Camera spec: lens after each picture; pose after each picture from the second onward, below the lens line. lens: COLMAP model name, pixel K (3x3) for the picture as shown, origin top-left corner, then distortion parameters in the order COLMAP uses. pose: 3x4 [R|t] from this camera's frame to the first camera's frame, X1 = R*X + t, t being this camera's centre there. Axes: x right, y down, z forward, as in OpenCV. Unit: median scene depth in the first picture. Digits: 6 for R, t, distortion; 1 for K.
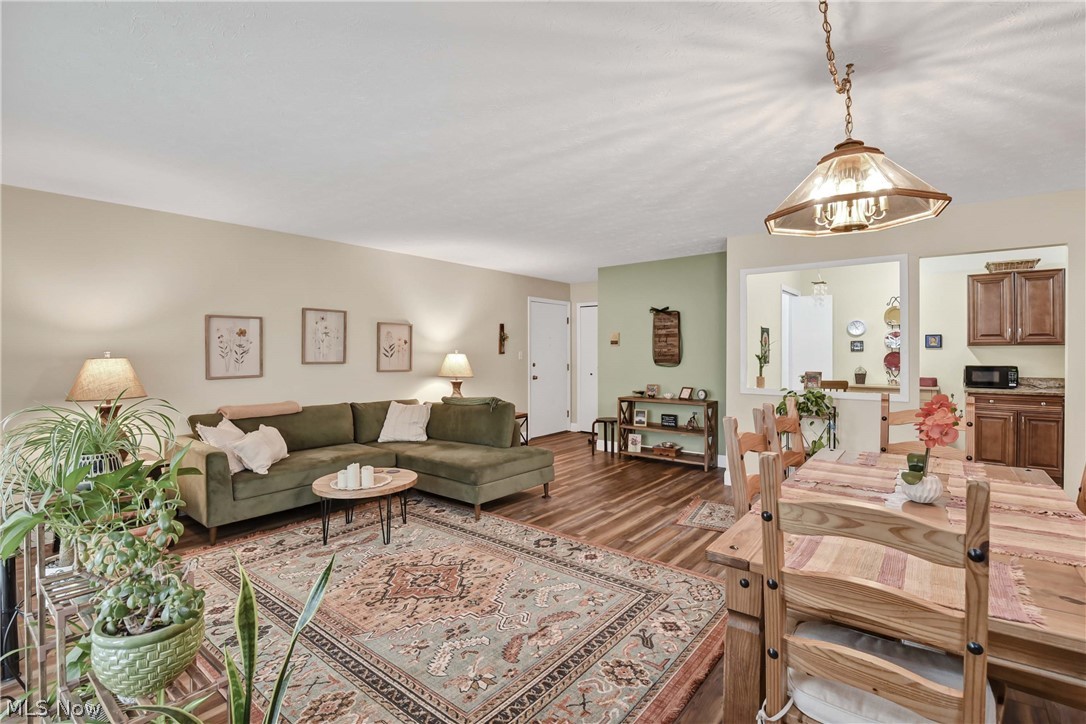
lens RADIAL K [[499.7, 0, 537.4], [0, 499.7, 352.8], [0, 0, 1]] dist [-0.001426, -0.009599]
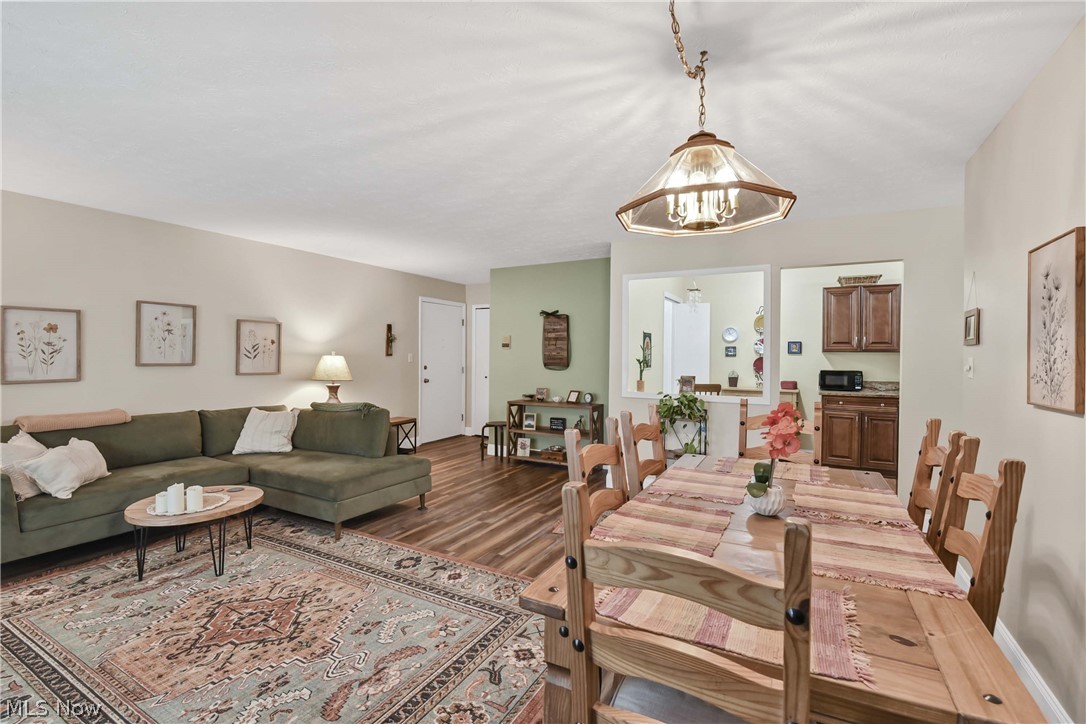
lens RADIAL K [[486.8, 0, 538.1], [0, 486.8, 358.1], [0, 0, 1]] dist [-0.002232, -0.010756]
pose [[0.984315, 0.007523, 0.176260, 0.086709], [-0.008496, 0.999953, 0.004767, -0.001329], [-0.176216, -0.006189, 0.984332, 0.078842]]
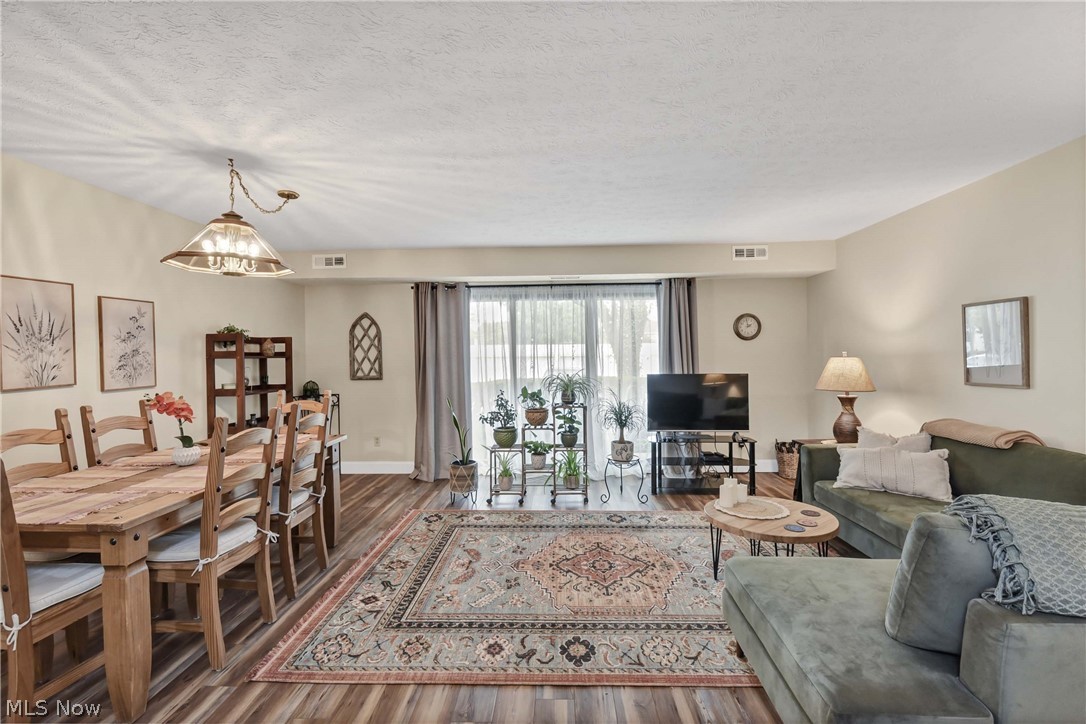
lens RADIAL K [[479.3, 0, 547.7], [0, 479.3, 355.9], [0, 0, 1]] dist [-0.009767, -0.000057]
pose [[-0.785463, 0.012471, -0.618782, 0.410456], [0.011831, 0.999917, 0.005136, -0.007245], [0.618795, -0.003287, -0.785546, 1.406648]]
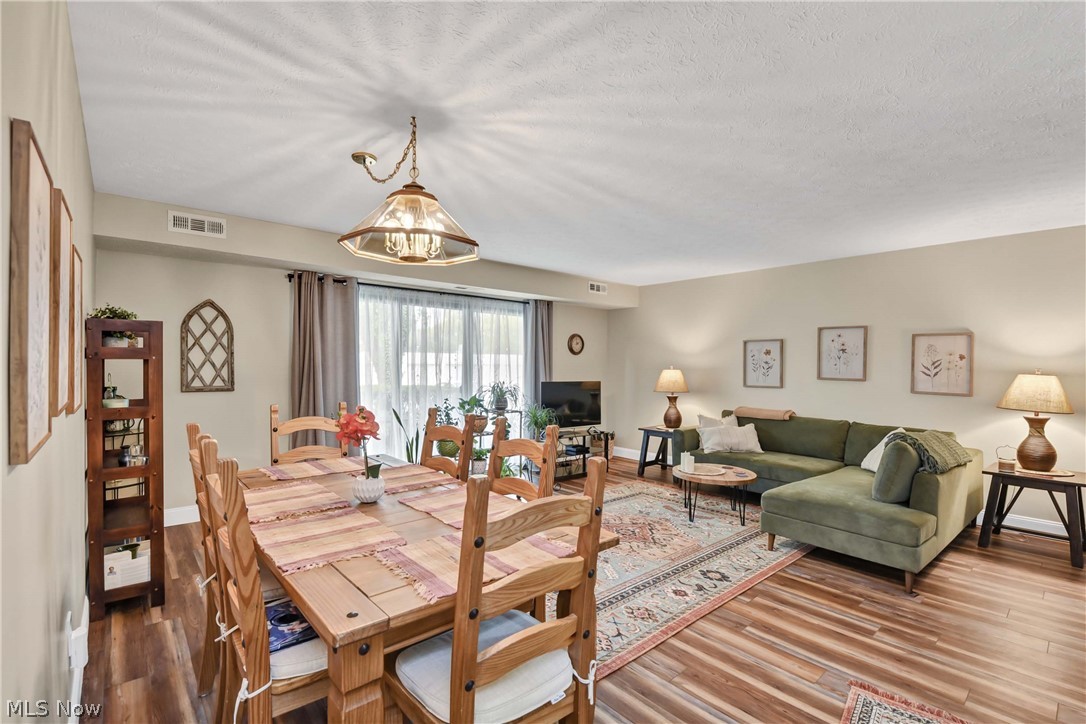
lens RADIAL K [[483.1, 0, 544.0], [0, 483.1, 367.0], [0, 0, 1]] dist [-0.003841, -0.000545]
pose [[-0.167641, 0.005177, -0.985834, 0.904187], [-0.013208, 0.999885, 0.007497, -0.005755], [0.985760, 0.014278, -0.167554, 0.799647]]
